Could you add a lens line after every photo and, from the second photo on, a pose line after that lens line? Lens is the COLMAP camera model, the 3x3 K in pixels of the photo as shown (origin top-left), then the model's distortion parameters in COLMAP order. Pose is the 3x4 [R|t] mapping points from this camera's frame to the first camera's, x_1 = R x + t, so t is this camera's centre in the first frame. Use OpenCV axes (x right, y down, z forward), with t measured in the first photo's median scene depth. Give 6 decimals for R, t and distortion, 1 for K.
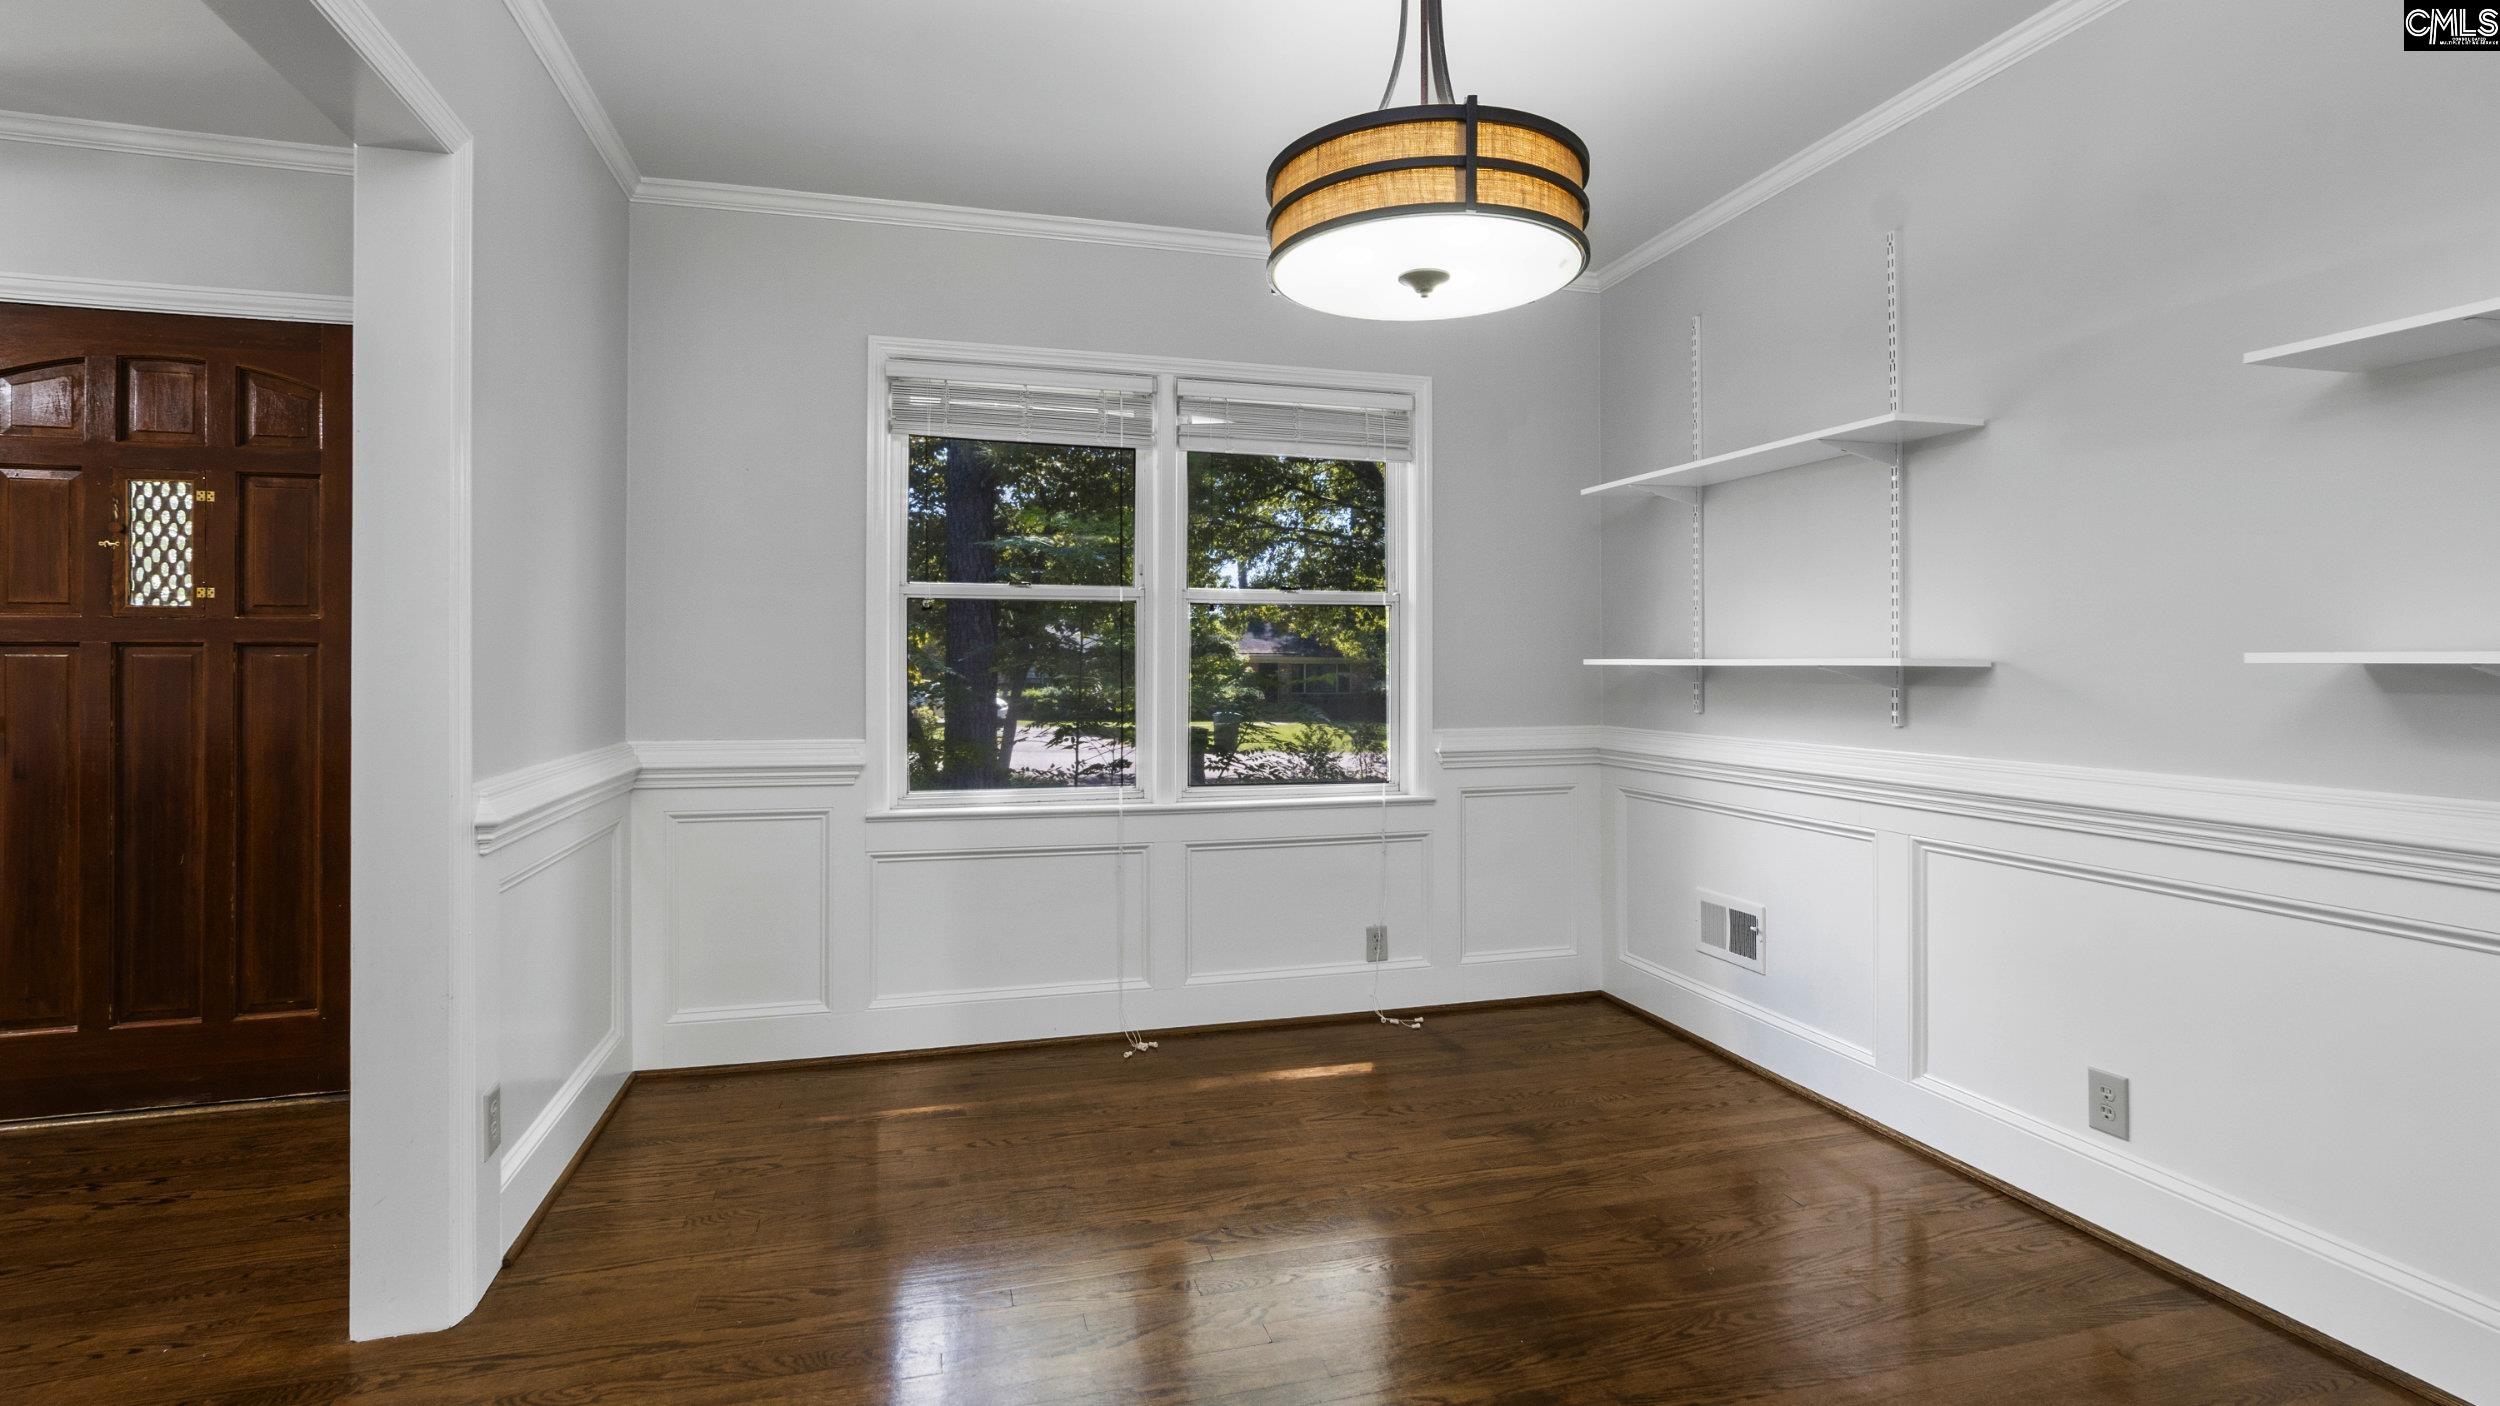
lens RADIAL K [[1269.3, 0, 1260.4], [0, 1269.3, 656.7], [0, 0, 1]] dist [0.004478, 0.000504]
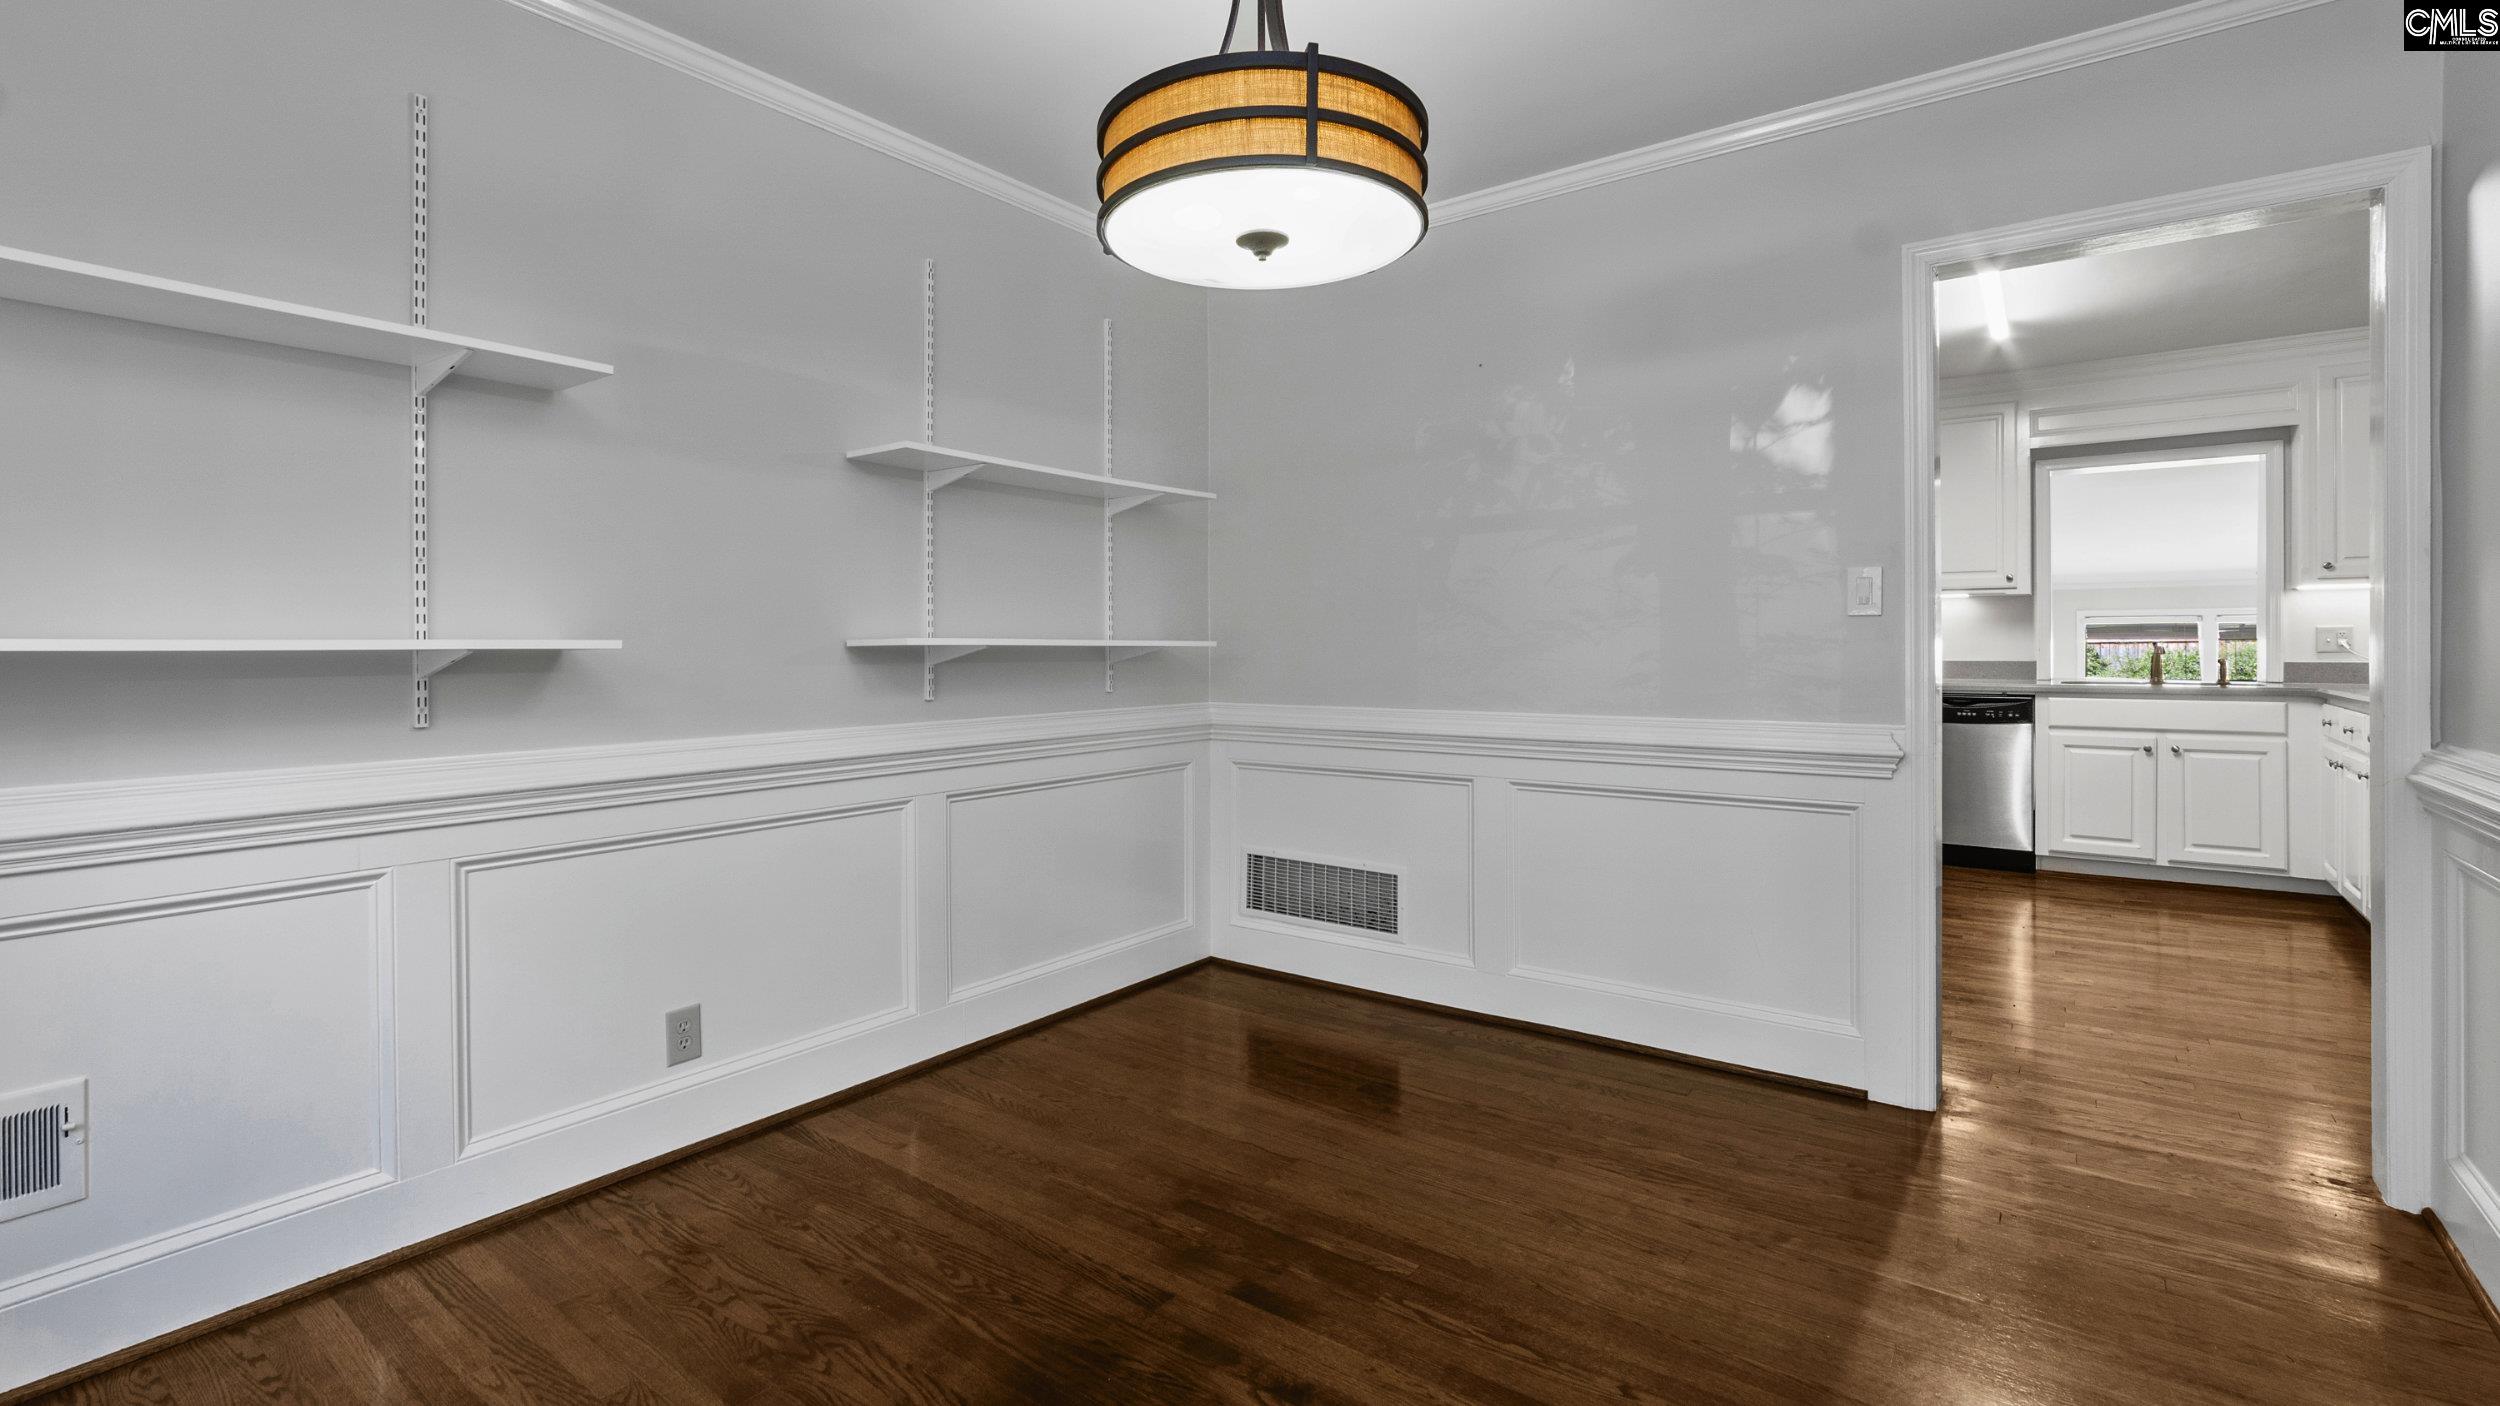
lens RADIAL K [[1116.0, 0, 1250.8], [0, 1116.0, 650.8], [0, 0, 1]] dist [-0.004273, -0.000171]
pose [[-0.617574, -0.002247, 0.786510, -0.424272], [0.000767, 0.999994, 0.003458, 0.006401], [-0.786513, 0.002739, -0.617568, 1.217506]]
